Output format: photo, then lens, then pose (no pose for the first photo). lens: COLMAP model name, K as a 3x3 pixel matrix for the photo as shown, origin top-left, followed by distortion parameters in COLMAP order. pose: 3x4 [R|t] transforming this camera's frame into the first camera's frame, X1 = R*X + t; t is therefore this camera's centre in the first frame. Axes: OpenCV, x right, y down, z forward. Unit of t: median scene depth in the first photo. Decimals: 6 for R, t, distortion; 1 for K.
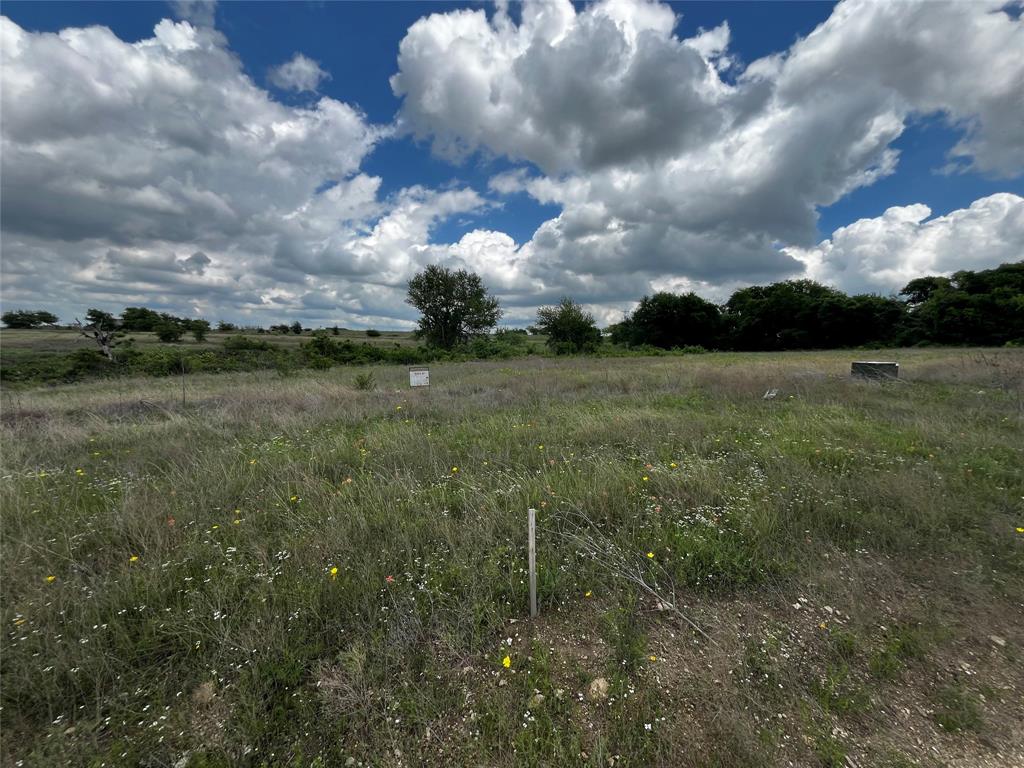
lens RADIAL K [[415.4, 0, 512.0], [0, 415.4, 384.0], [0, 0, 1]] dist [0.000040, -0.000015]
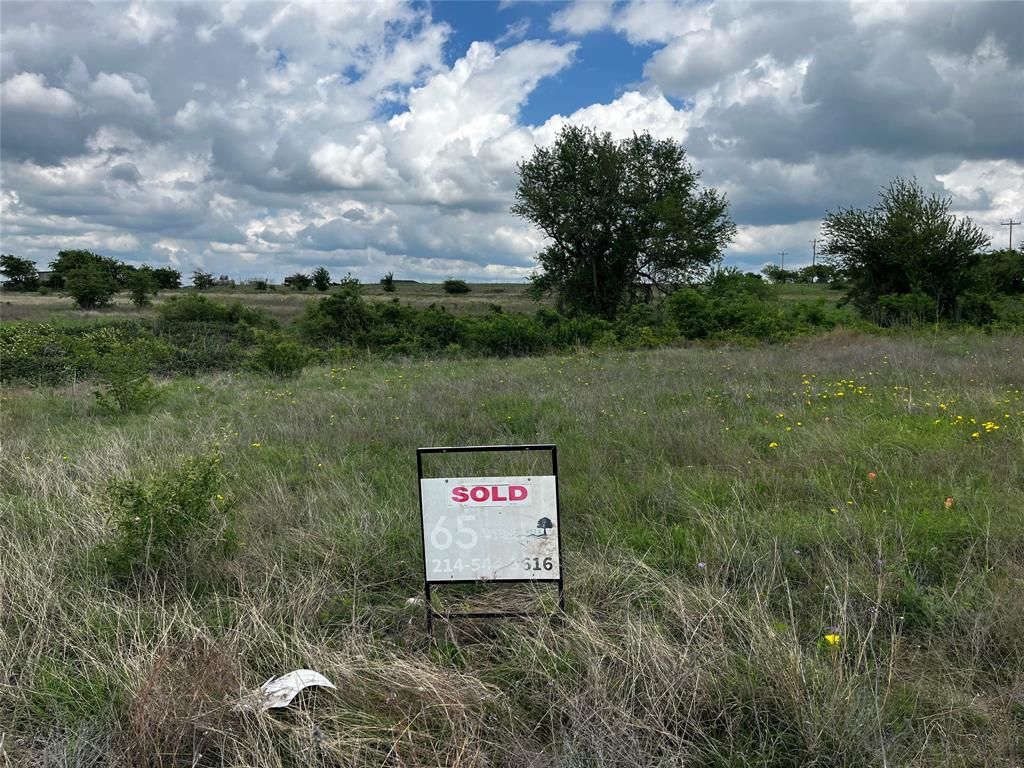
lens RADIAL K [[770.2, 0, 512.0], [0, 770.2, 384.0], [0, 0, 1]] dist [0.083050, -0.098827]
pose [[0.965564, 0.010838, -0.259942, -0.035136], [-0.009904, 0.999939, 0.004901, -0.014482], [0.259979, -0.002158, 0.965612, 0.176643]]
